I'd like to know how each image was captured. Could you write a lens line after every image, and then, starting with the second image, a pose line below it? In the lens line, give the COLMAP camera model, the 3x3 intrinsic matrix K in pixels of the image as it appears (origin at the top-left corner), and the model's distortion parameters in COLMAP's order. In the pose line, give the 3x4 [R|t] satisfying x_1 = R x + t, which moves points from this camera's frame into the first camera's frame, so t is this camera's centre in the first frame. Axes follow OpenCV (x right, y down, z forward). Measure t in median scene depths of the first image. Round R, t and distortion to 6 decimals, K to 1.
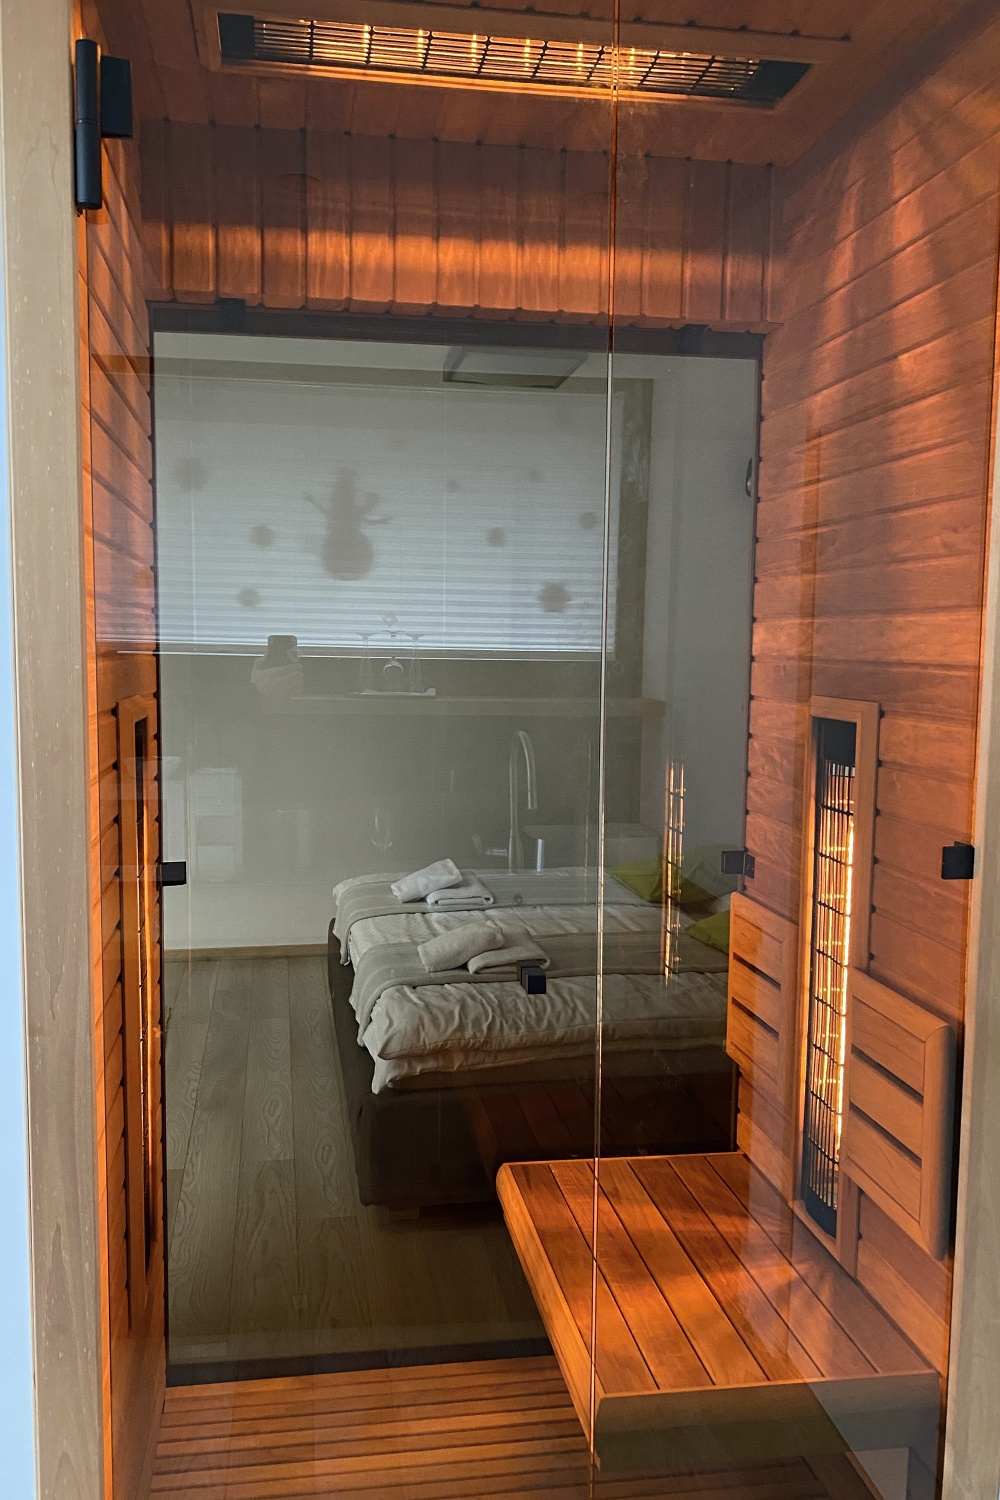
lens RADIAL K [[1184.6, 0, 500.0], [0, 1184.6, 750.0], [0, 0, 1]] dist [0.099984, -0.111397]
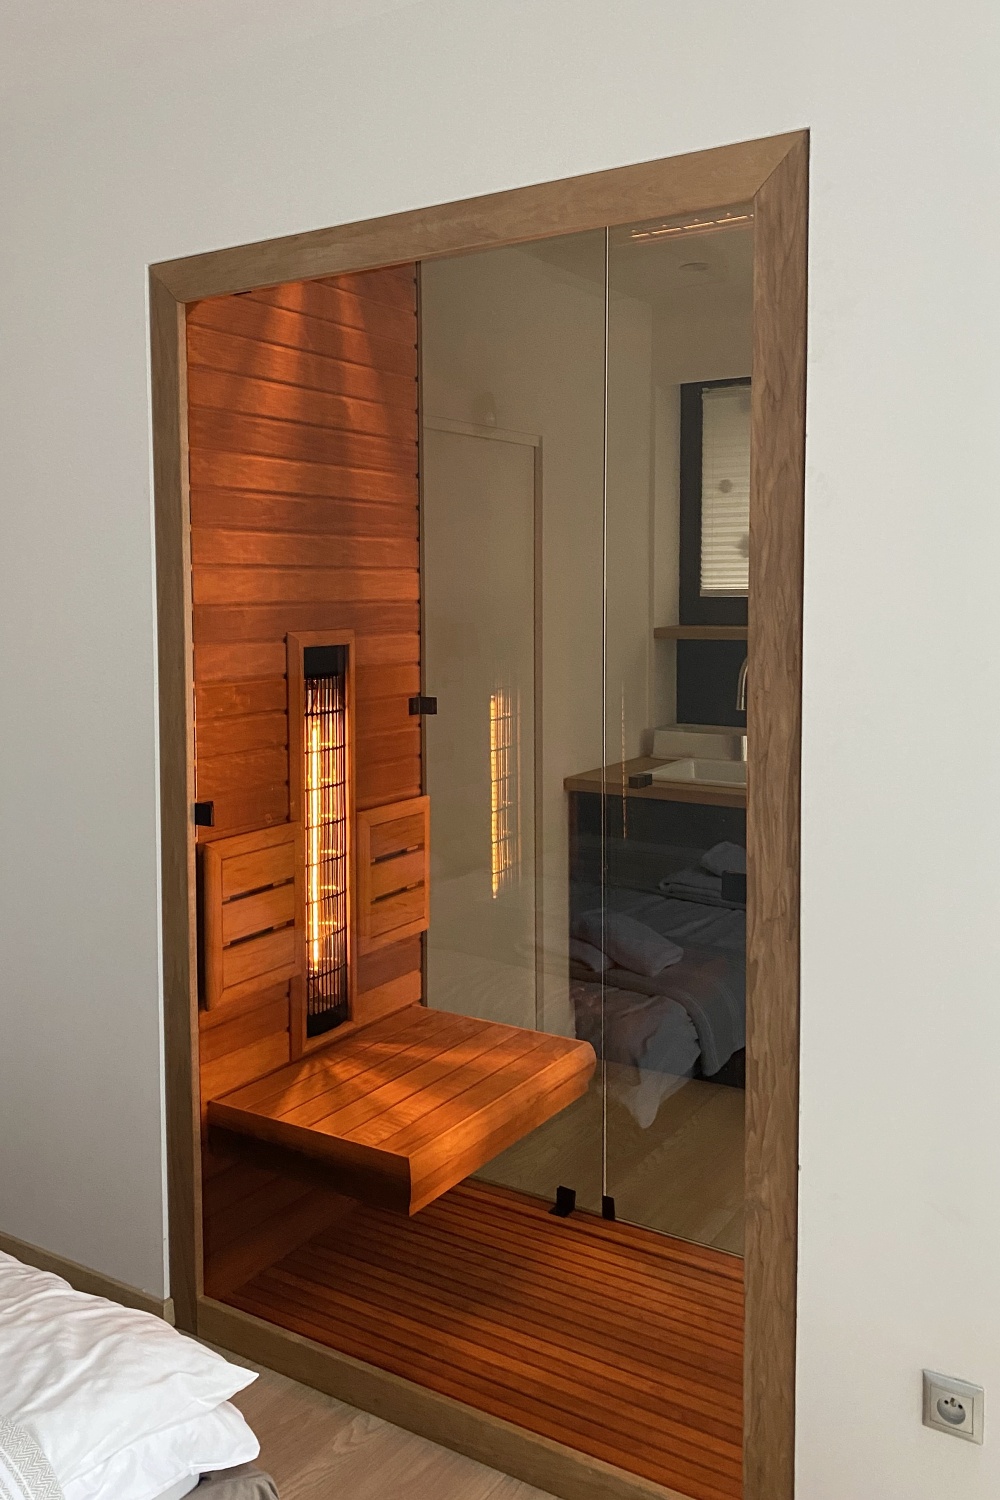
lens RADIAL K [[1184.6, 0, 500.0], [0, 1184.6, 750.0], [0, 0, 1]] dist [0.099984, -0.111397]
pose [[-0.731884, -0.069846, 0.677840, -0.749940], [0.089192, 0.976356, 0.196910, -0.151688], [-0.675567, 0.204573, -0.708350, 1.775900]]
